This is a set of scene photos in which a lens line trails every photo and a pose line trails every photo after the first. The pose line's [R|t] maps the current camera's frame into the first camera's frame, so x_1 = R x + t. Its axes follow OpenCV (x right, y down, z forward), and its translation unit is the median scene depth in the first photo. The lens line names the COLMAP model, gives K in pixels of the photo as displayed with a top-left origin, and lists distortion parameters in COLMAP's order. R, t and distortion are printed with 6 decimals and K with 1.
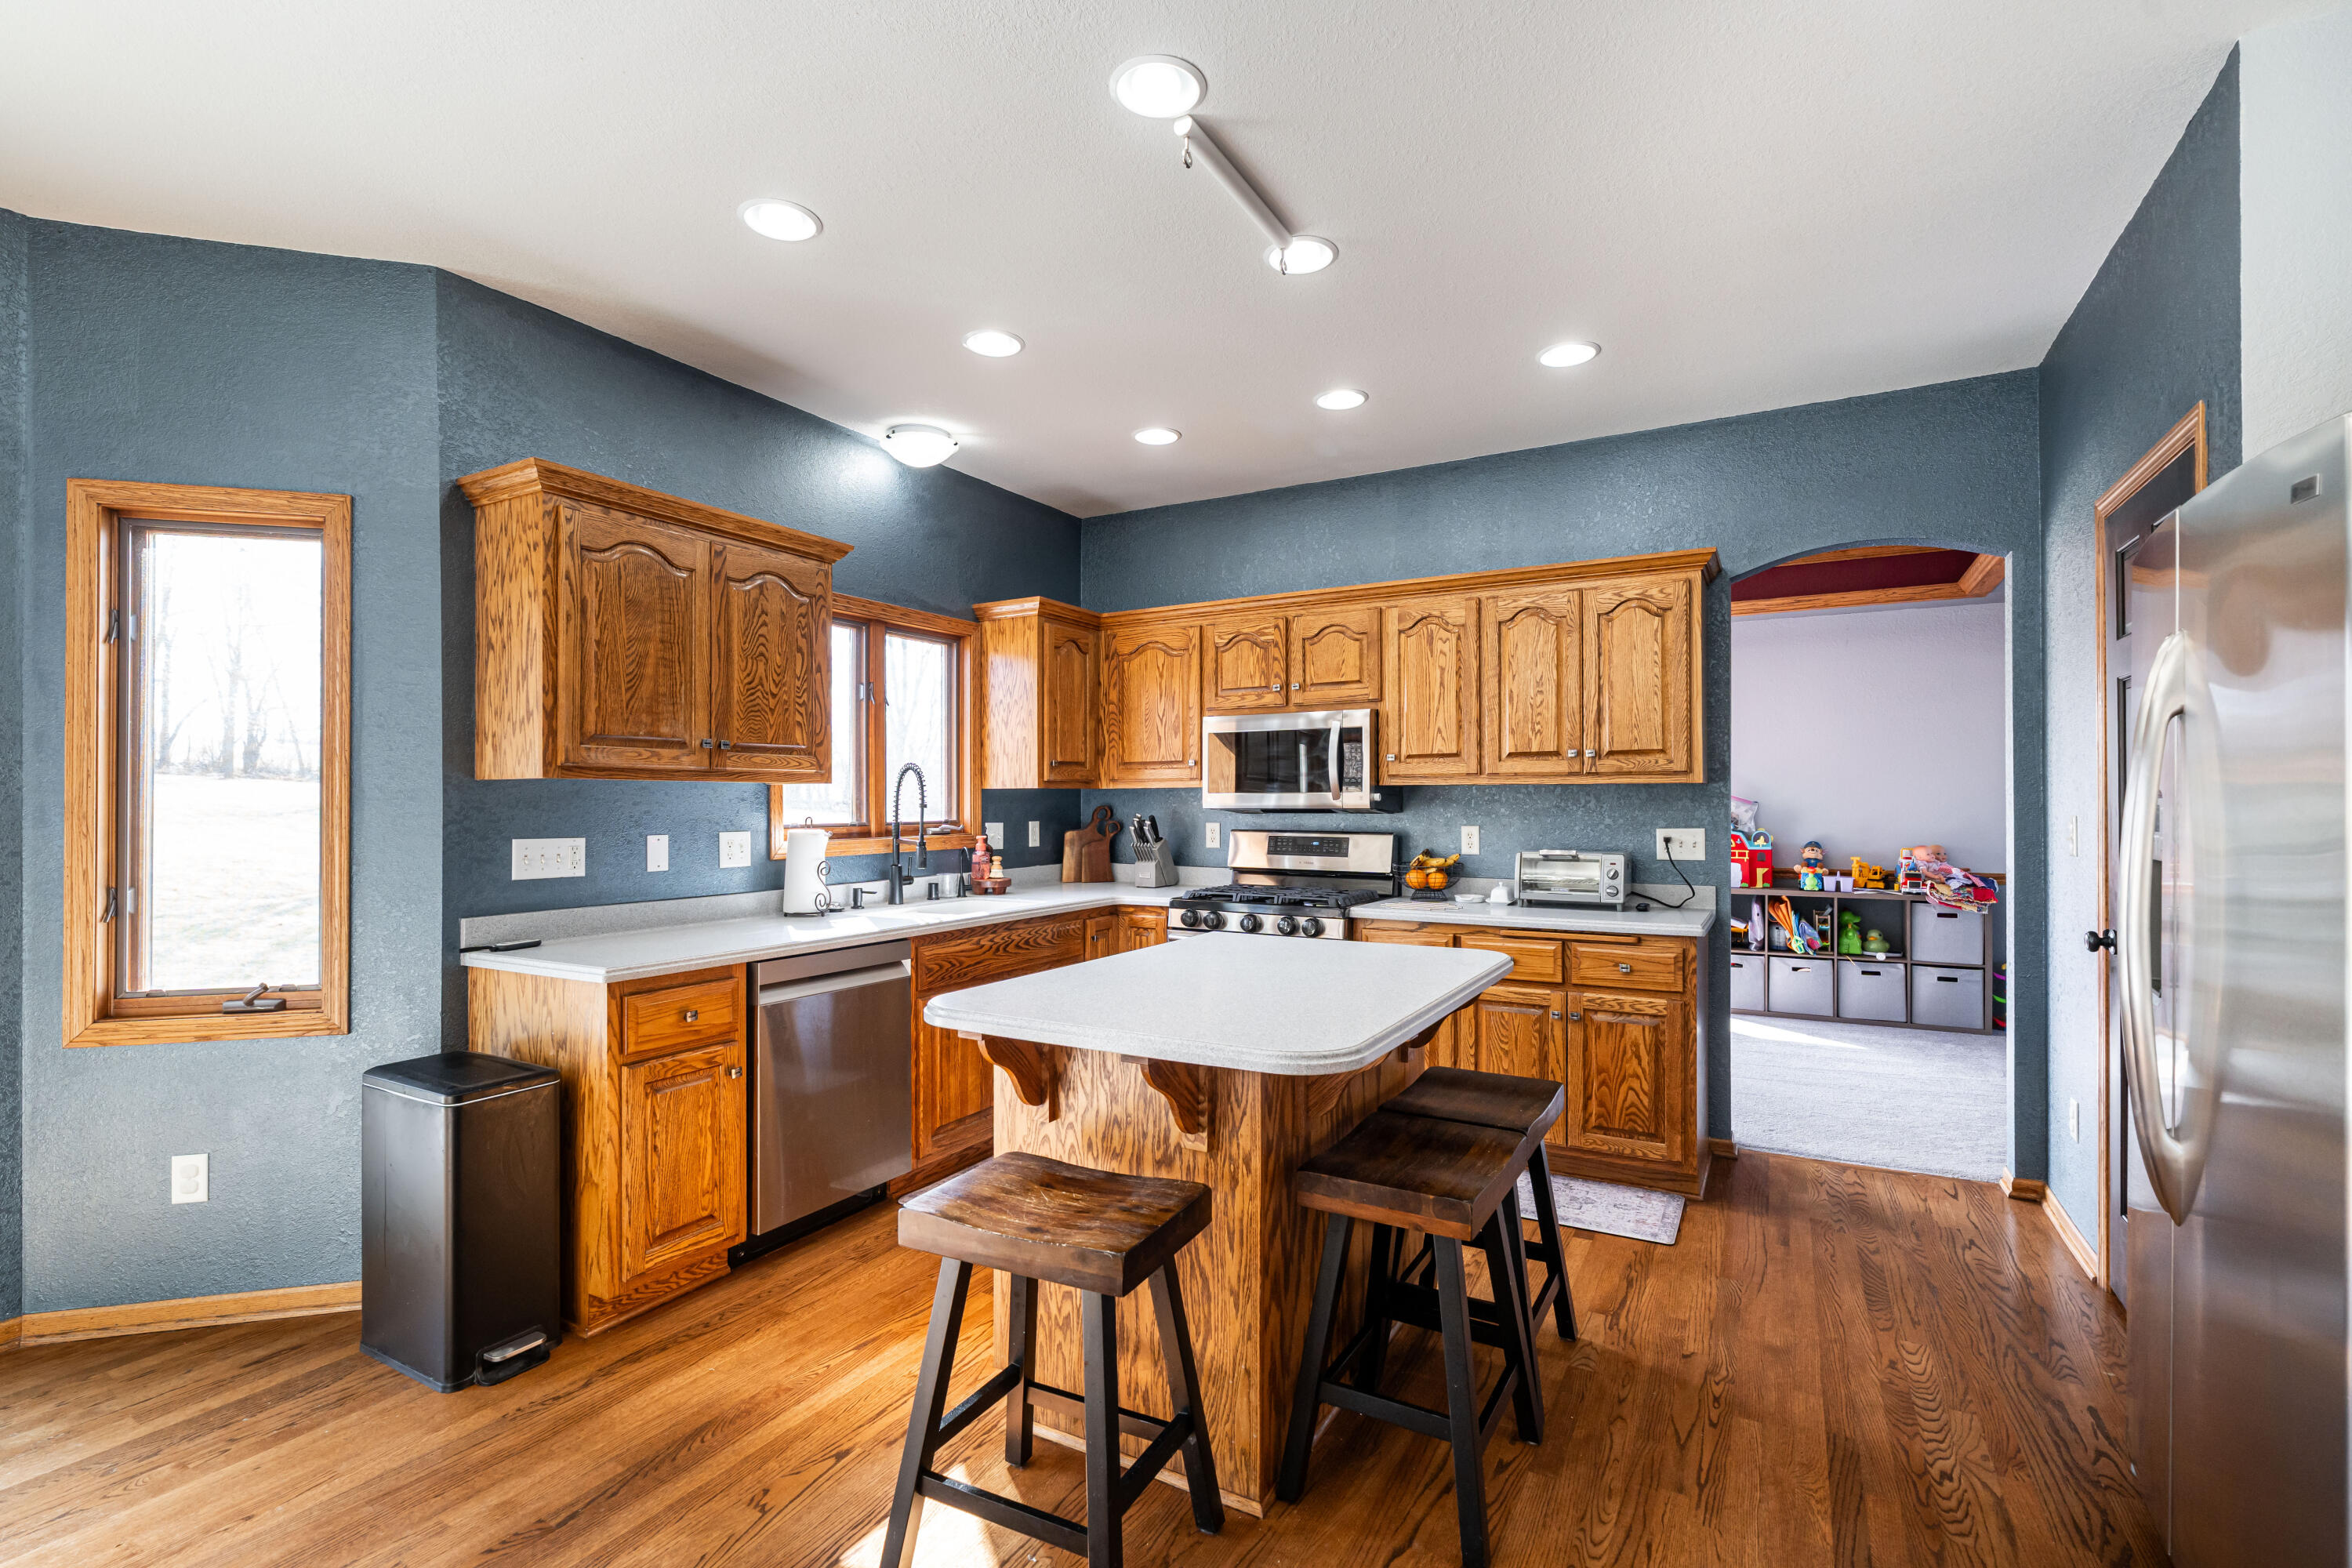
lens RADIAL K [[1057.4, 0, 1193.5], [0, 1057.4, 803.1], [0, 0, 1]] dist [-0.004373, -0.000197]
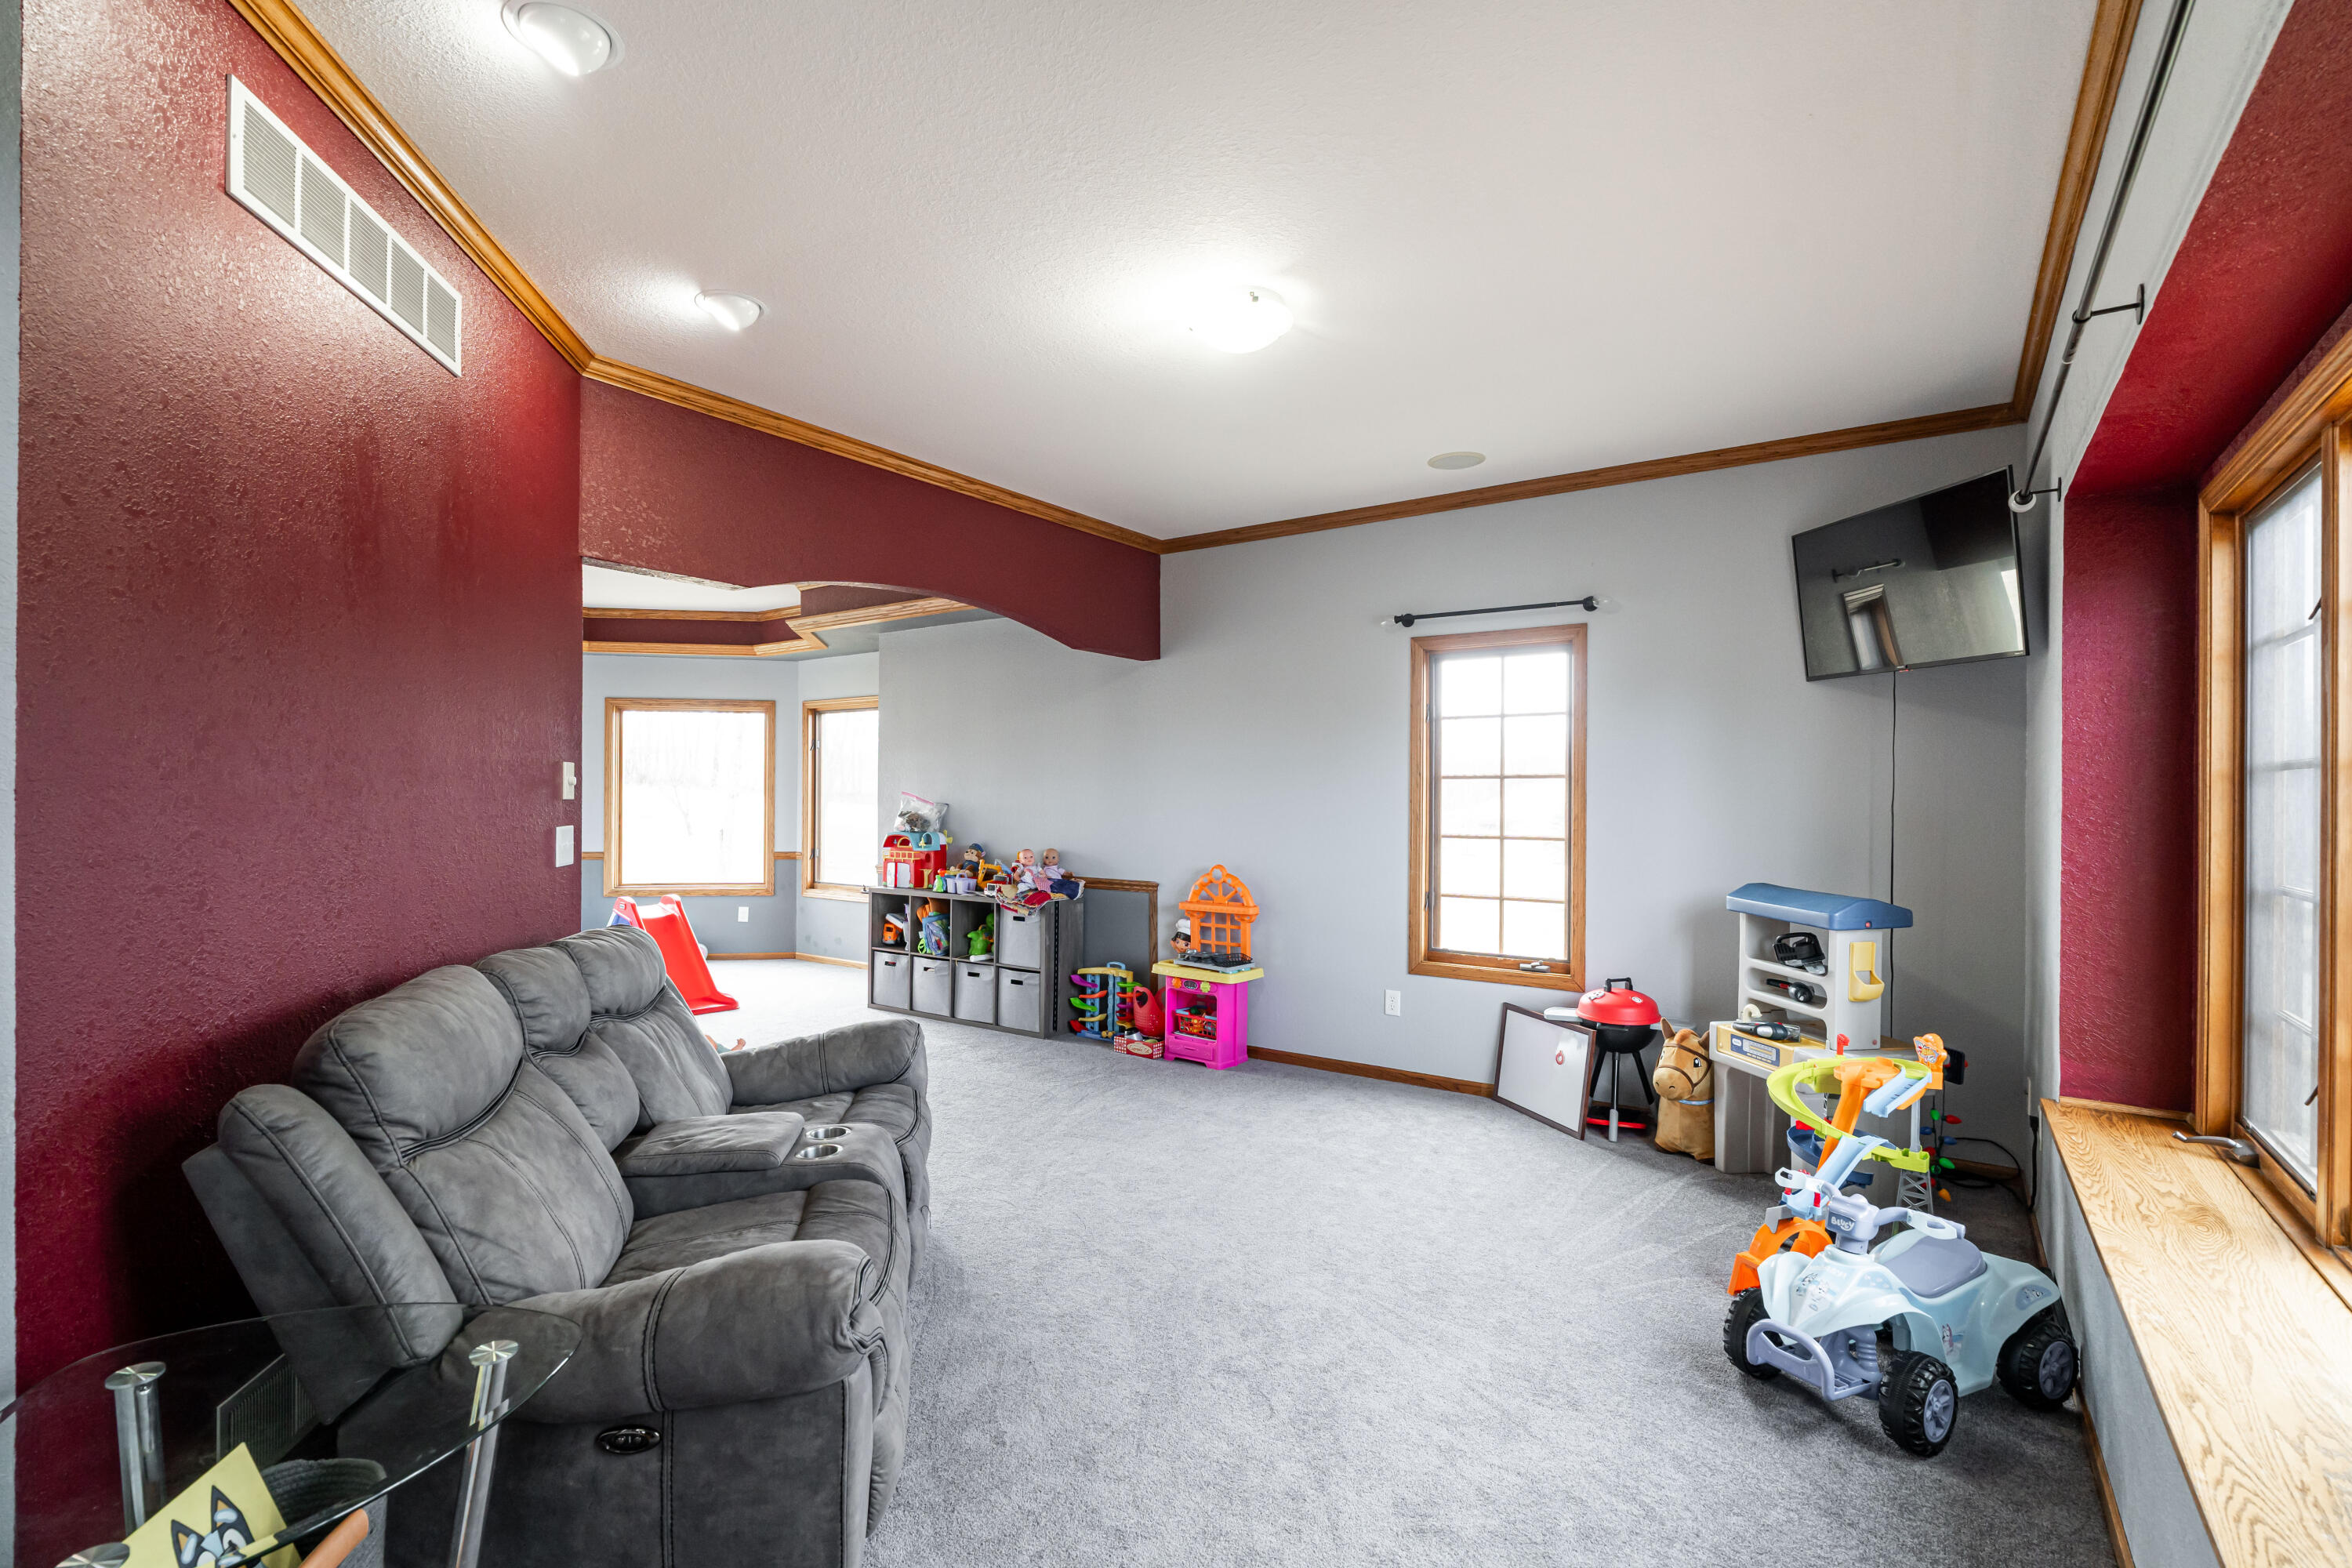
lens RADIAL K [[1034.3, 0, 1165.4], [0, 1034.3, 796.3], [0, 0, 1]] dist [-0.001765, 0.000005]
pose [[0.993142, 0.005017, -0.116811, 1.369244], [-0.005074, 0.999987, -0.000191, -0.016163], [0.116808, 0.000782, 0.993154, 0.047622]]
